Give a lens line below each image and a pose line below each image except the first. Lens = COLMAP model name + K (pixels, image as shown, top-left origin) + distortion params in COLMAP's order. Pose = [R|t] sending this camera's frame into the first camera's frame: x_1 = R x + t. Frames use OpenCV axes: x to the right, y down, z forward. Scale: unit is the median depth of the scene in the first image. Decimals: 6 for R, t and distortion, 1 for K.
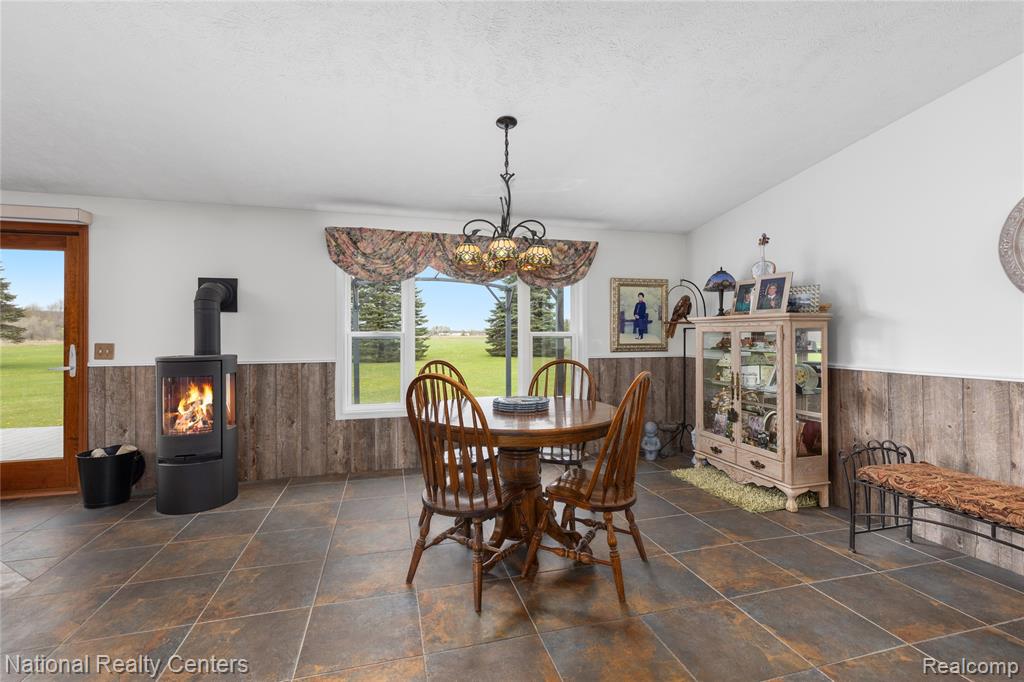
lens RADIAL K [[457.5, 0, 517.2], [0, 457.5, 334.9], [0, 0, 1]] dist [0.007184, -0.001040]
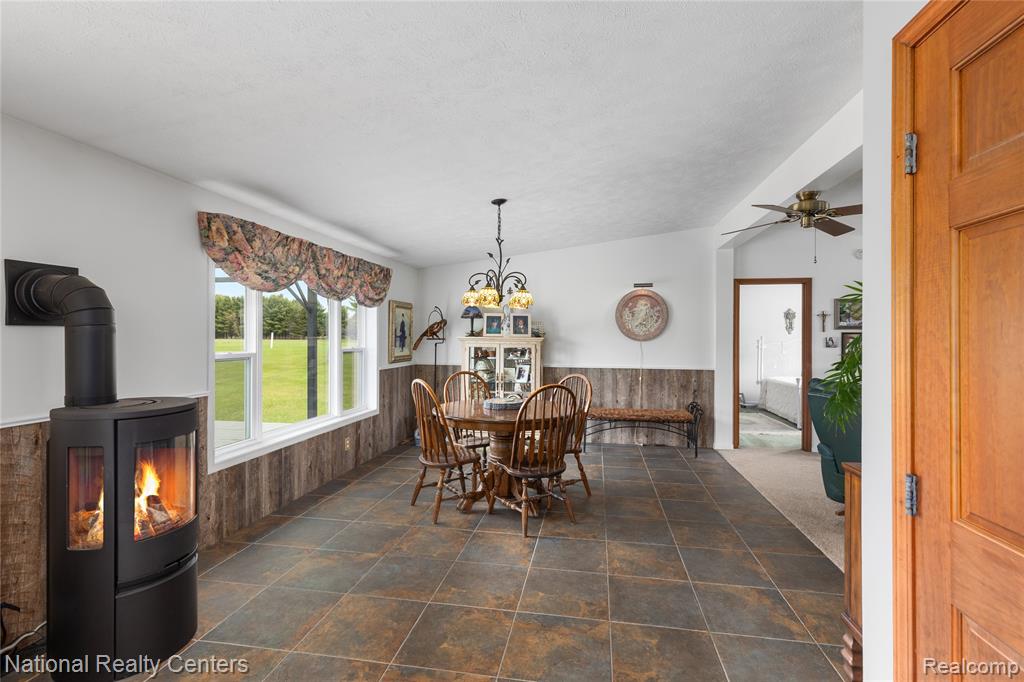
lens RADIAL K [[457.5, 0, 521.9], [0, 457.5, 340.6], [0, 0, 1]] dist [0.007184, -0.001040]
pose [[0.433891, -0.002859, 0.900961, -0.830968], [-0.006755, 0.999957, 0.006426, -0.036384], [-0.900940, -0.008874, 0.433853, 0.227256]]
